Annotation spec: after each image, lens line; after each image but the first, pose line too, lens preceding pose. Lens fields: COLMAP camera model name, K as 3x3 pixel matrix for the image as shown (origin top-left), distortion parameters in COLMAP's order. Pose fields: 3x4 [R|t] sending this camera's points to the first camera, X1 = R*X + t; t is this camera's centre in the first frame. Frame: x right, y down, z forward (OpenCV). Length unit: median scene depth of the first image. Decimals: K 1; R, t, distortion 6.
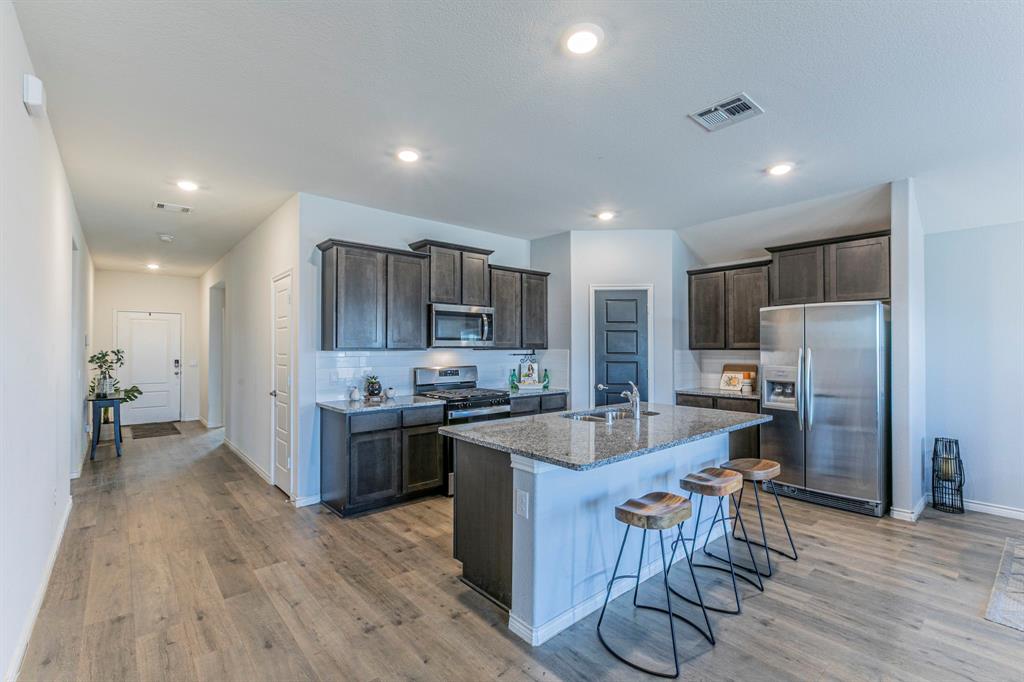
lens RADIAL K [[462.9, 0, 519.0], [0, 462.9, 341.0], [0, 0, 1]] dist [-0.000134, 0.000186]
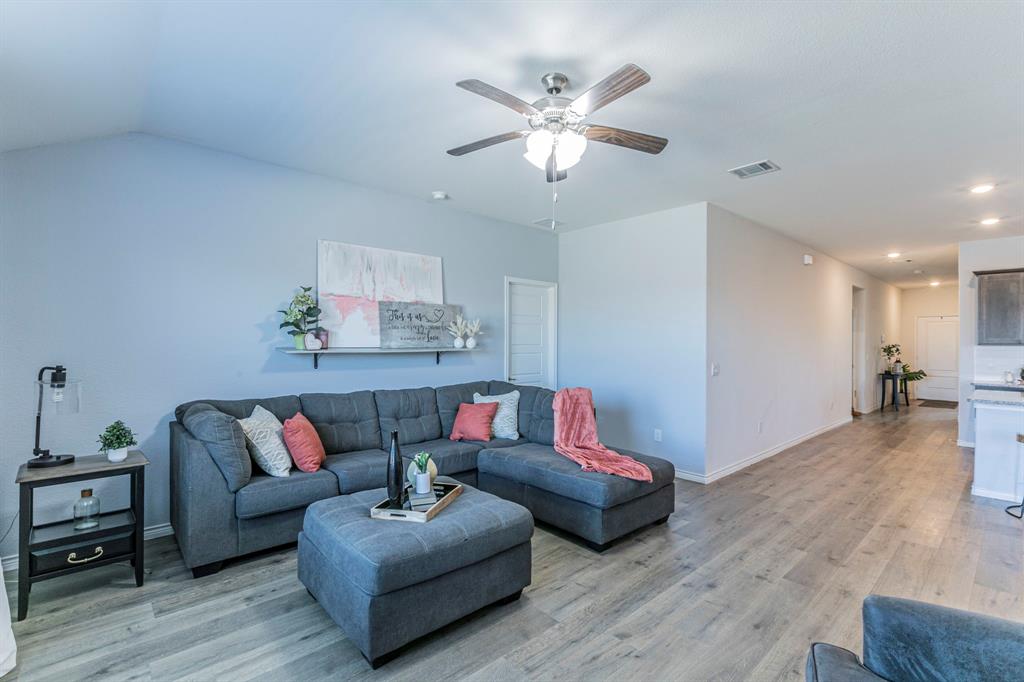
lens RADIAL K [[462.9, 0, 519.0], [0, 462.9, 341.0], [0, 0, 1]] dist [-0.000134, 0.000186]
pose [[0.024295, 0.001446, -0.999704, 1.006455], [0.007703, 0.999969, 0.001634, -0.007635], [0.999675, -0.007740, 0.024284, -0.489196]]
